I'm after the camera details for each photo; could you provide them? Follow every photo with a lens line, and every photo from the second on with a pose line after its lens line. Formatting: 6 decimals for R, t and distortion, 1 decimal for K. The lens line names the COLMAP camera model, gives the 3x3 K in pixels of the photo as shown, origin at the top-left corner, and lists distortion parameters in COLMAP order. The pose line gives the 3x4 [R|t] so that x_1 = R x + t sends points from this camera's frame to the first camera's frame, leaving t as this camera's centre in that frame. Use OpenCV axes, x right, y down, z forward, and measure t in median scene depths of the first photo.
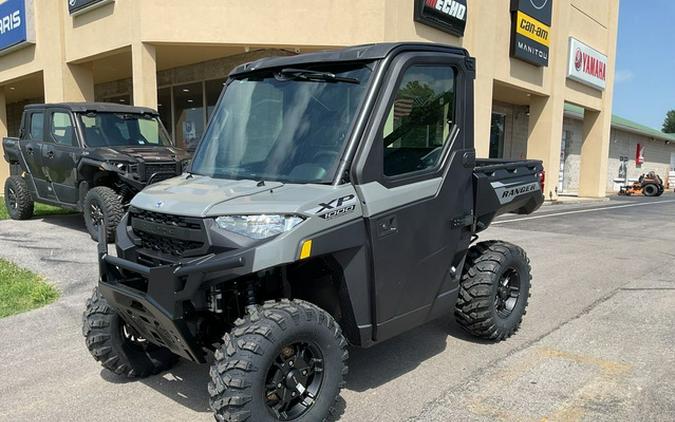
lens RADIAL K [[566.0, 0, 327.5], [0, 566.0, 248.9], [0, 0, 1]] dist [0.043635, -0.067157]
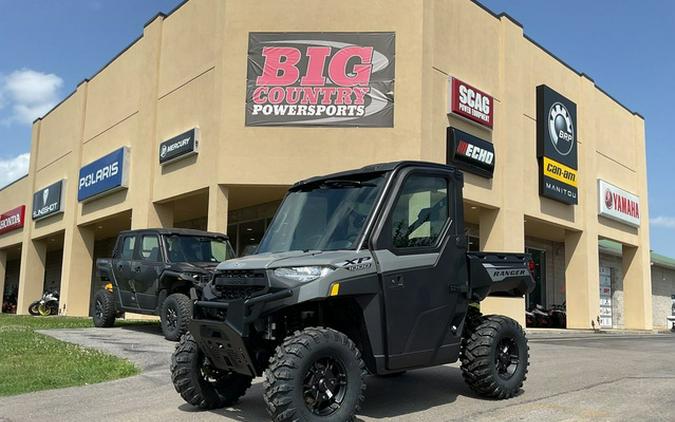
lens RADIAL K [[577.0, 0, 331.9], [0, 577.0, 264.5], [0, 0, 1]] dist [0.096412, -0.128064]
pose [[0.996079, 0.001531, -0.088453, 0.022907], [-0.022132, 0.972369, -0.232397, 0.076172], [0.085653, 0.233443, 0.968591, -0.119064]]
